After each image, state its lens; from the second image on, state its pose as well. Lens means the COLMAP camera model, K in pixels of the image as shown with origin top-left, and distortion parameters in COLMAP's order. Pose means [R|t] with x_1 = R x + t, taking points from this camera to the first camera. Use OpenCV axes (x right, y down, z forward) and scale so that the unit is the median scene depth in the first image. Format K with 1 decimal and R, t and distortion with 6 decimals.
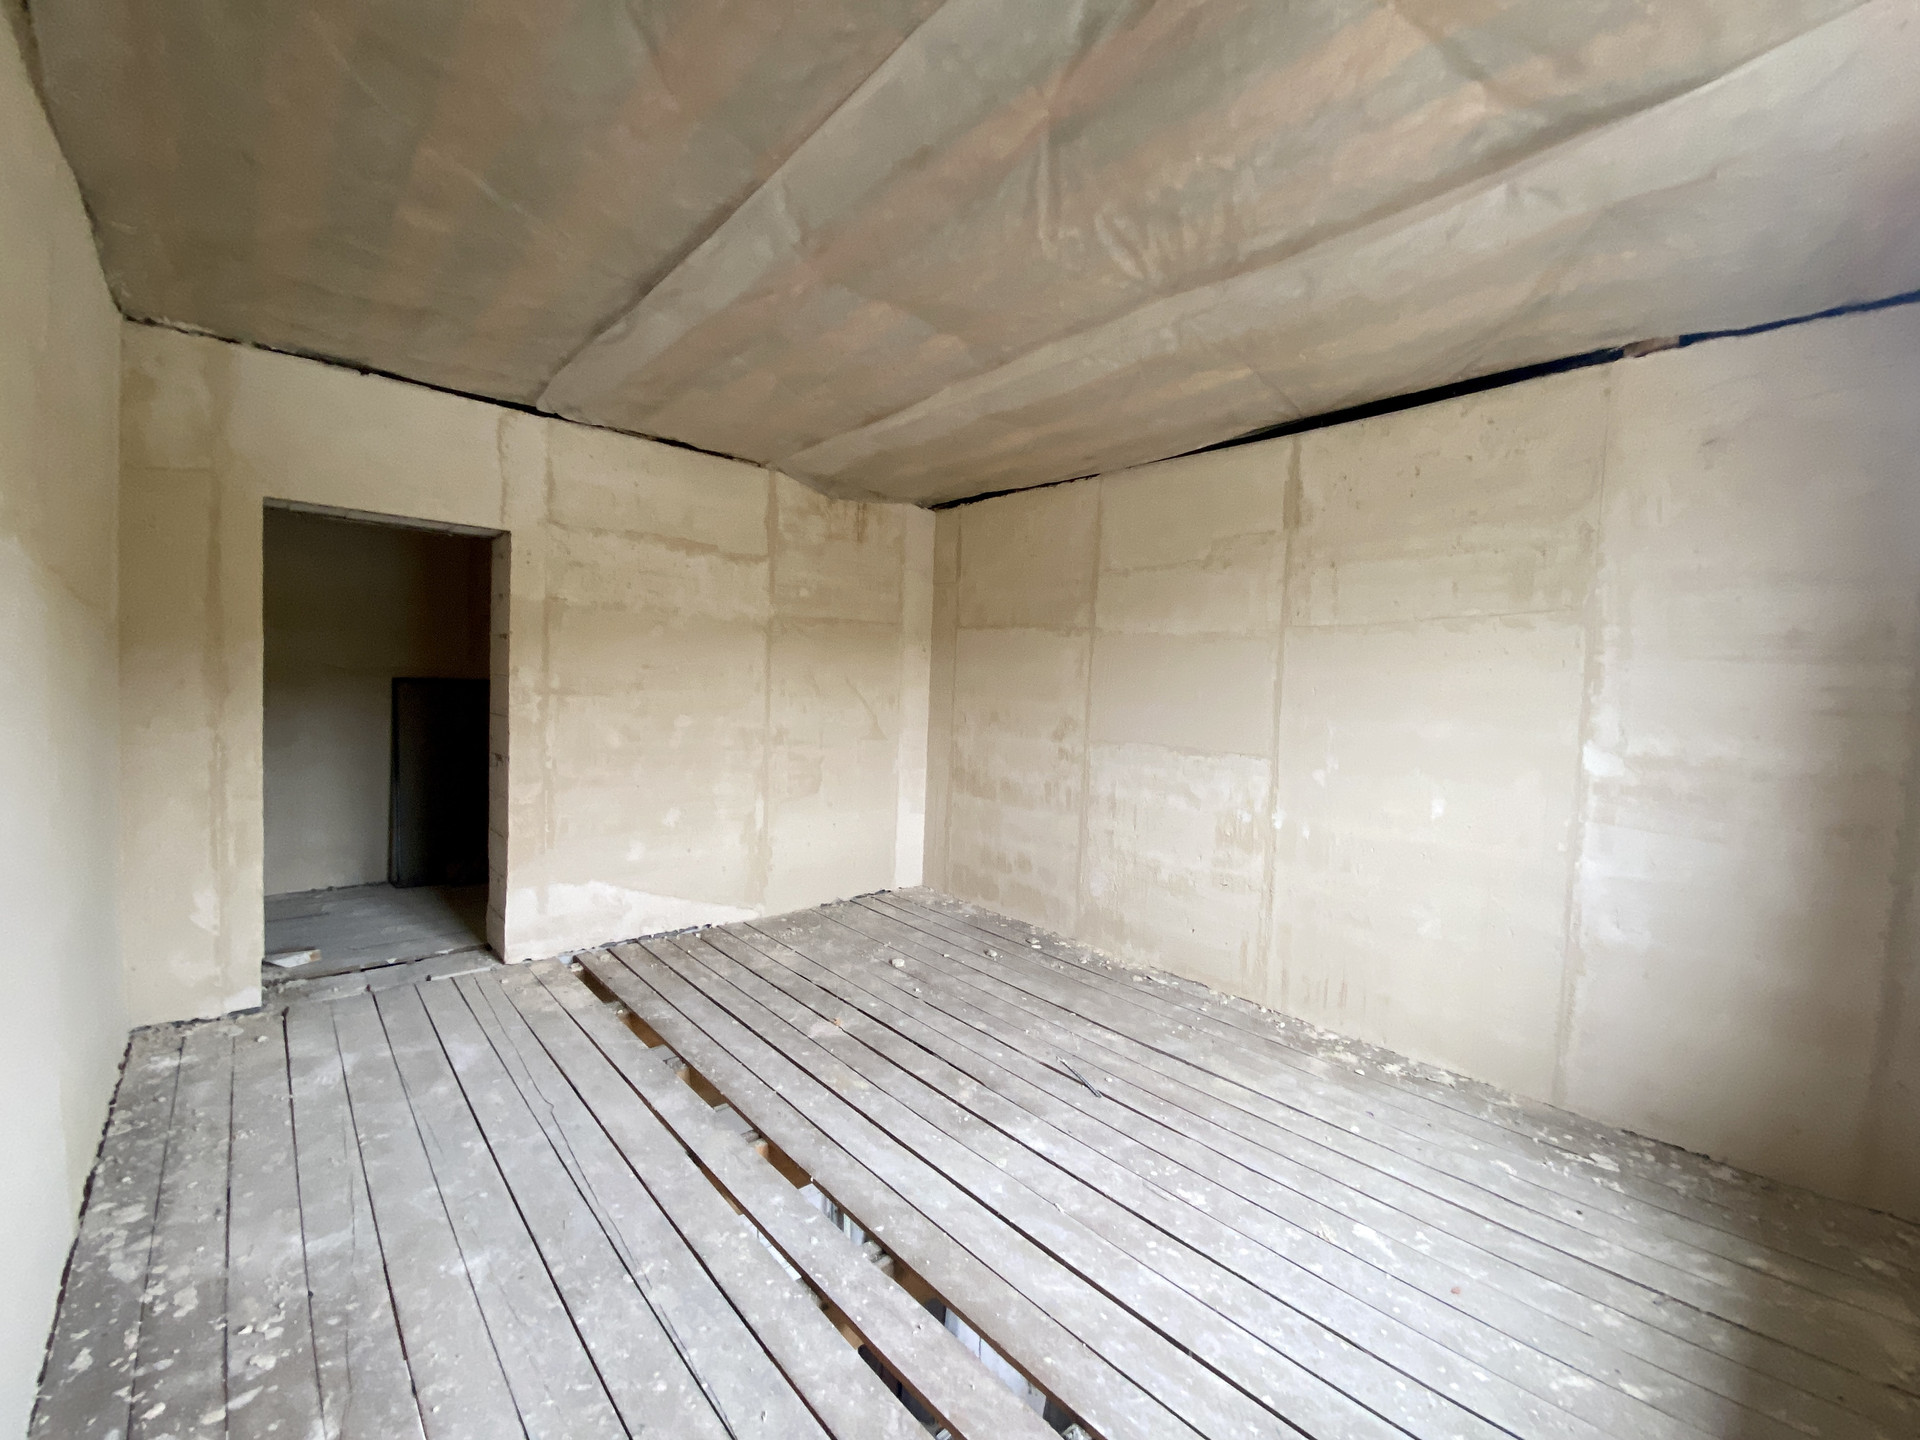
lens RADIAL K [[764.7, 0, 960.8], [0, 764.7, 729.6], [0, 0, 1]] dist [0.056688, -0.034444]
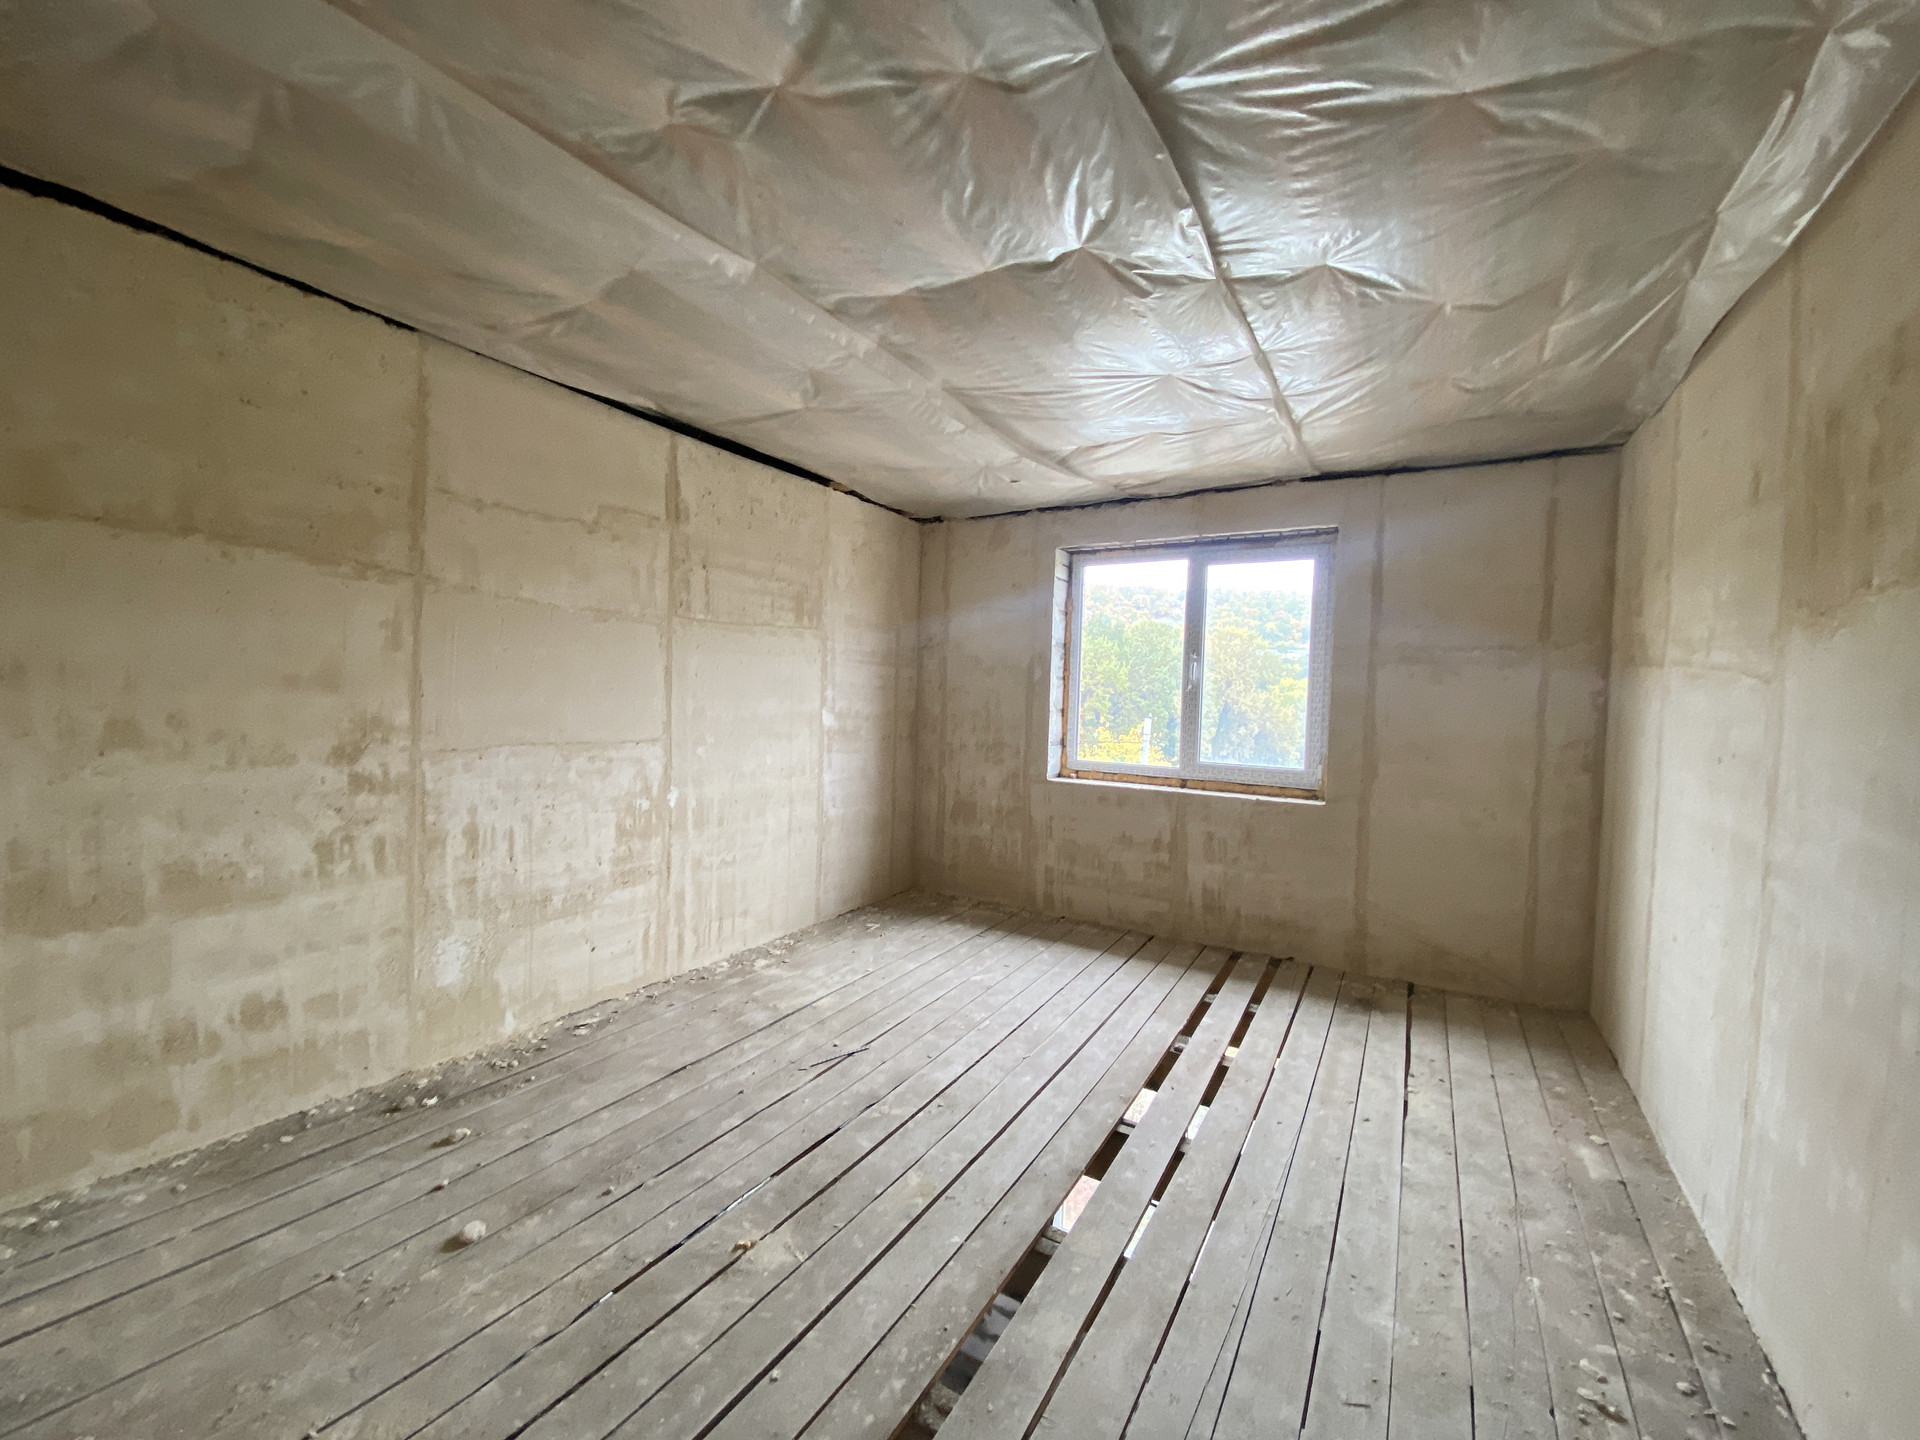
lens RADIAL K [[764.7, 0, 960.8], [0, 764.7, 729.6], [0, 0, 1]] dist [0.056688, -0.034444]
pose [[-0.283169, -0.092838, 0.954566, -0.708642], [0.012778, 0.994850, 0.100546, -0.079054], [-0.958985, 0.040669, -0.280524, 0.929219]]
